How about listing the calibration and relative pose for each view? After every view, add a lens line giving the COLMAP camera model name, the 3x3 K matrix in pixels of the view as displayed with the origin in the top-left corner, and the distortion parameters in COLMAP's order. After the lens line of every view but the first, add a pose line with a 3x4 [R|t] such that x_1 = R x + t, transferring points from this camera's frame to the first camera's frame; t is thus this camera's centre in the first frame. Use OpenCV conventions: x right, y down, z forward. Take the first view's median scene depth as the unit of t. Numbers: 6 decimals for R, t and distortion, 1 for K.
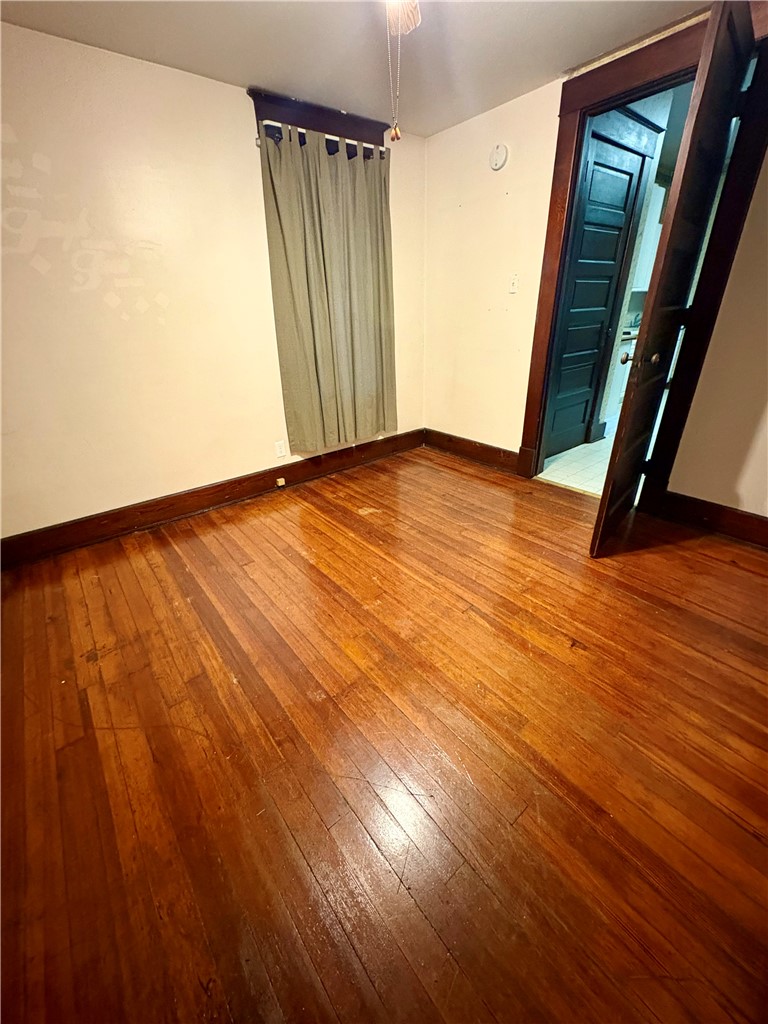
lens RADIAL K [[406.0, 0, 384.0], [0, 406.0, 512.0], [0, 0, 1]] dist [0.000419, -0.000347]
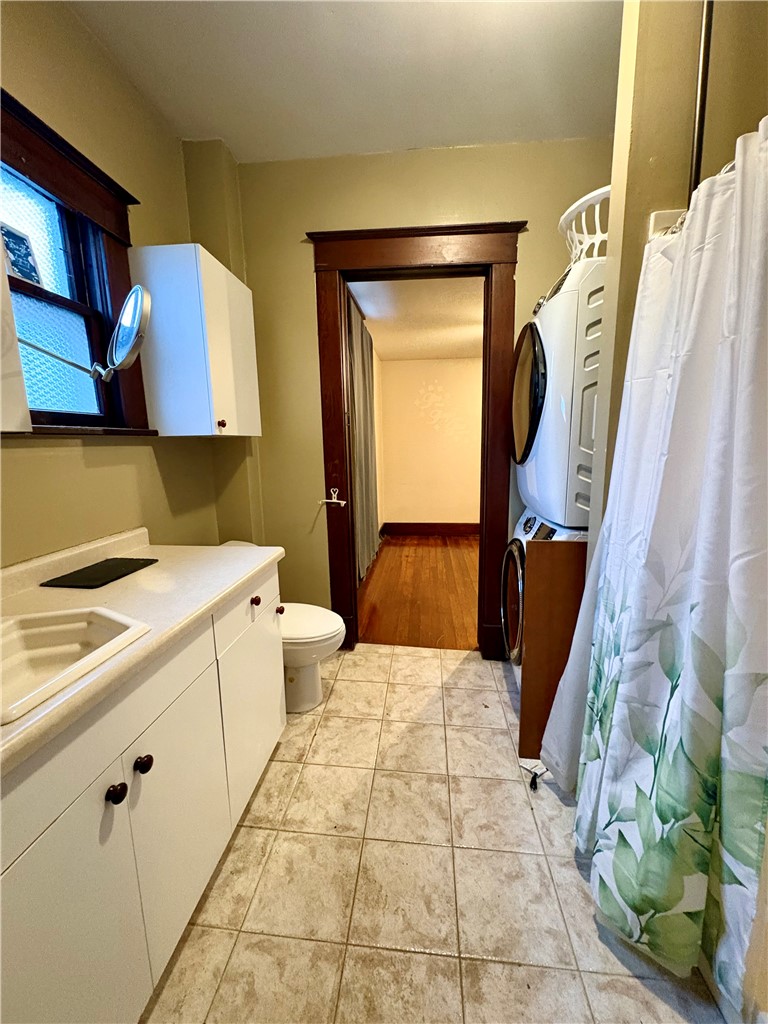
lens RADIAL K [[406.0, 0, 384.0], [0, 406.0, 512.0], [0, 0, 1]] dist [0.000419, -0.000347]
pose [[0.708970, 0.143568, -0.690471, 1.013416], [-0.327415, 0.934157, -0.141950, 0.498219], [0.624629, 0.326709, 0.709295, -1.134047]]
